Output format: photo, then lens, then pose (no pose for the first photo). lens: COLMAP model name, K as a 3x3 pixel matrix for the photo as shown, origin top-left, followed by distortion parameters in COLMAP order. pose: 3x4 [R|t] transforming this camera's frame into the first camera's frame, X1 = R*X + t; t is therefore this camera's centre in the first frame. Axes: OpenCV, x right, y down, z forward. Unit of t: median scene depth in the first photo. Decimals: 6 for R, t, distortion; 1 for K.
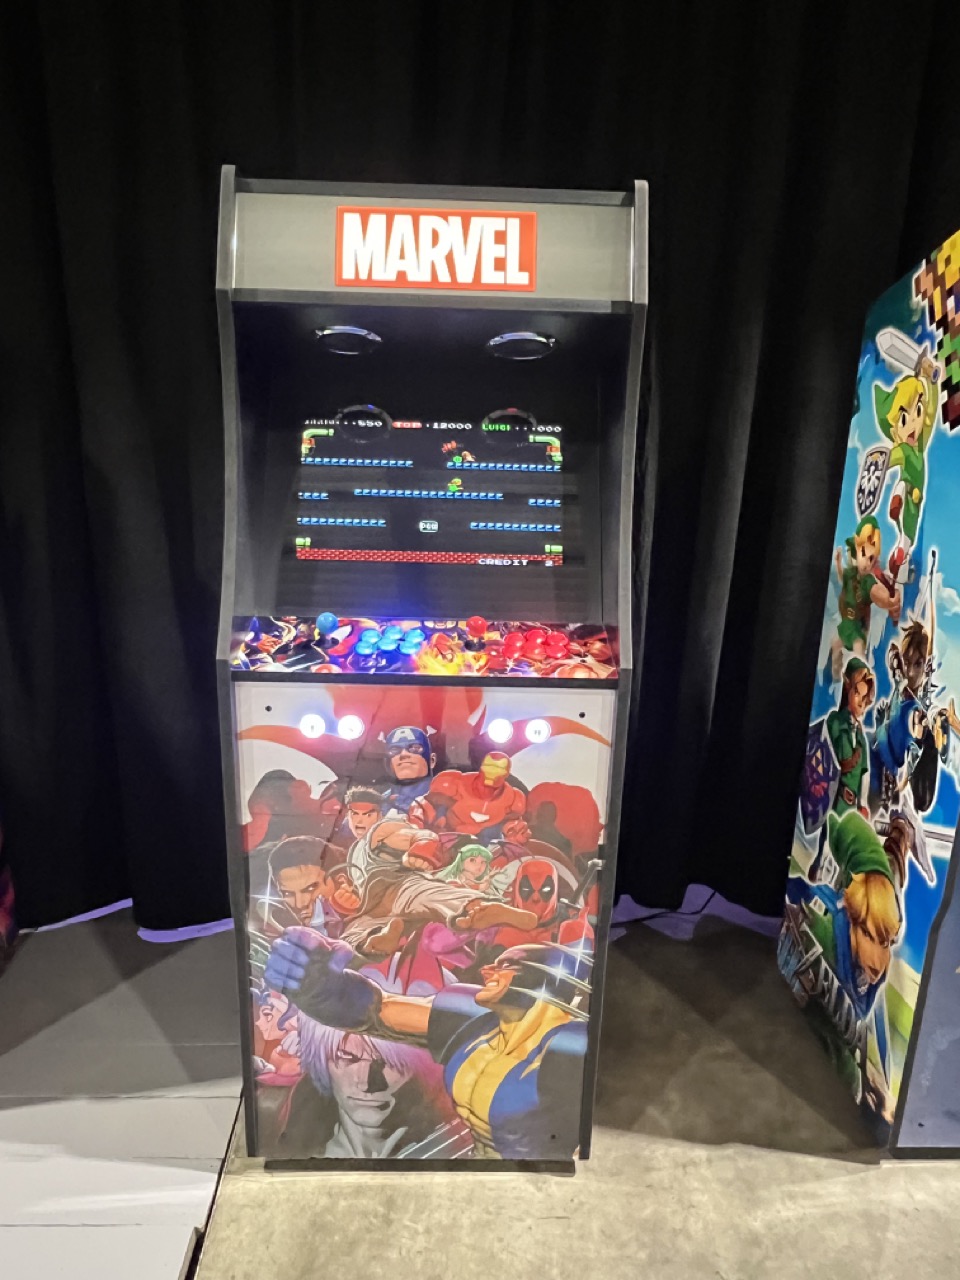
lens RADIAL K [[857.3, 0, 463.6], [0, 857.3, 630.0], [0, 0, 1]] dist [-0.003860, 0.001742]
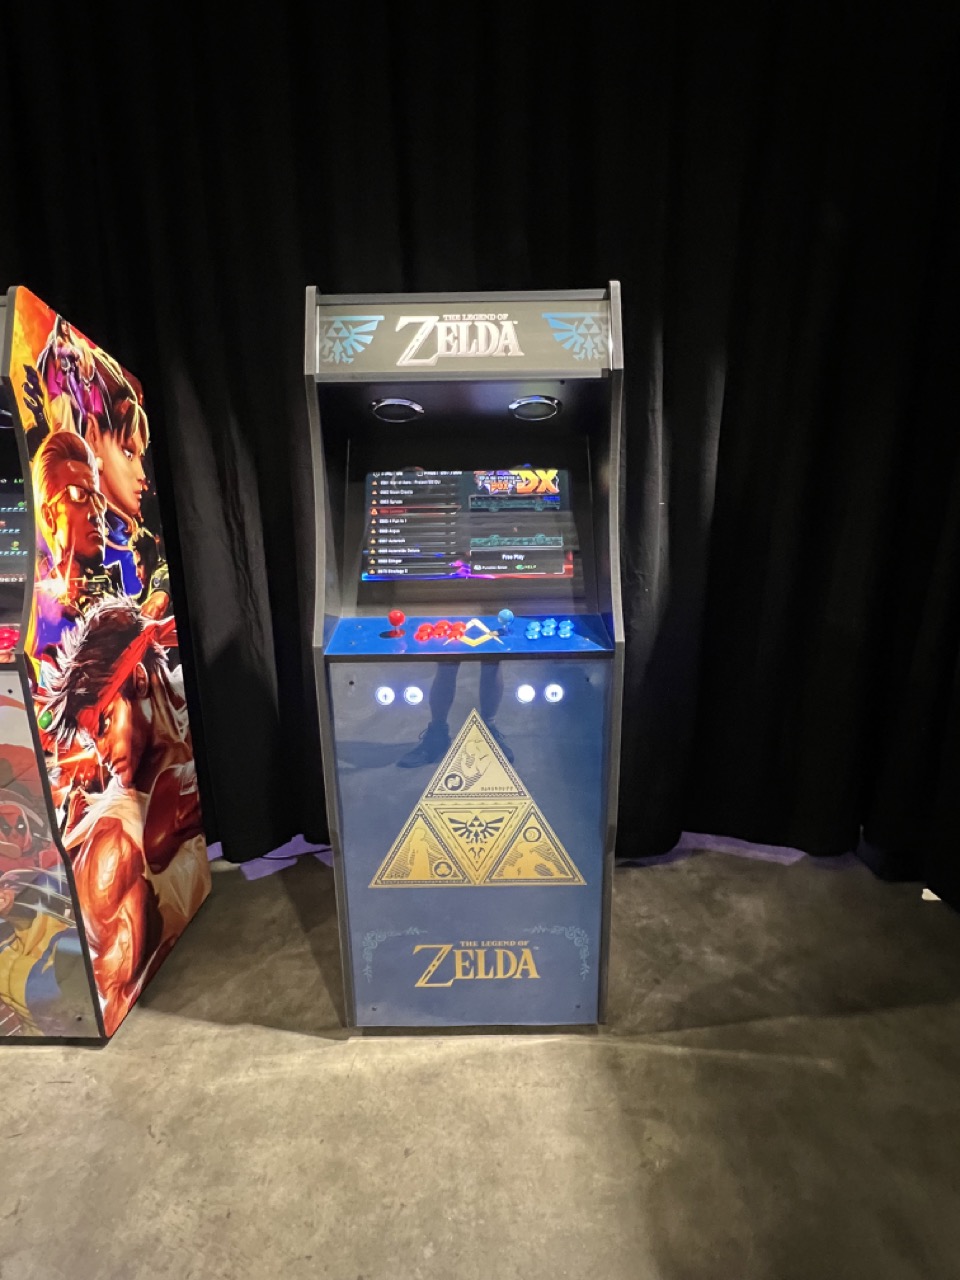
lens RADIAL K [[606.8, 0, 480.0], [0, 606.8, 640.0], [0, 0, 1]] dist [0.000492, 0.000664]
pose [[0.998400, -0.030101, -0.047871, 0.804463], [0.028961, 0.999284, -0.024342, 0.057489], [0.048570, 0.022917, 0.998557, 0.095351]]
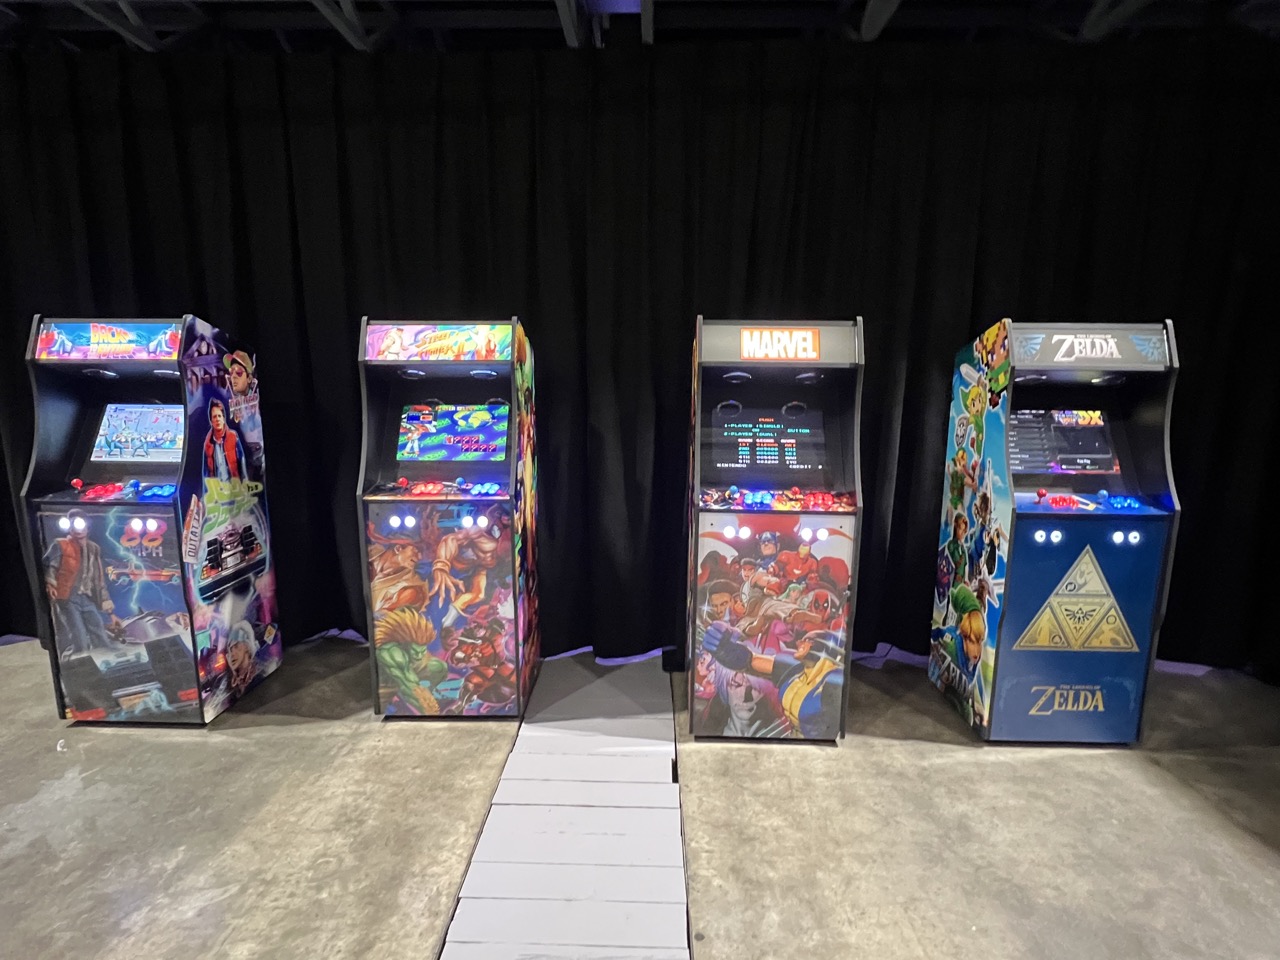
lens RADIAL K [[628.9, 0, 640.0], [0, 628.9, 480.0], [0, 0, 1]] dist [0.002485, -0.000422]
pose [[0.998225, -0.007274, -0.059108, -0.287528], [0.000995, 0.994412, -0.105566, 0.136584], [0.059545, 0.105320, 0.992654, -0.725614]]
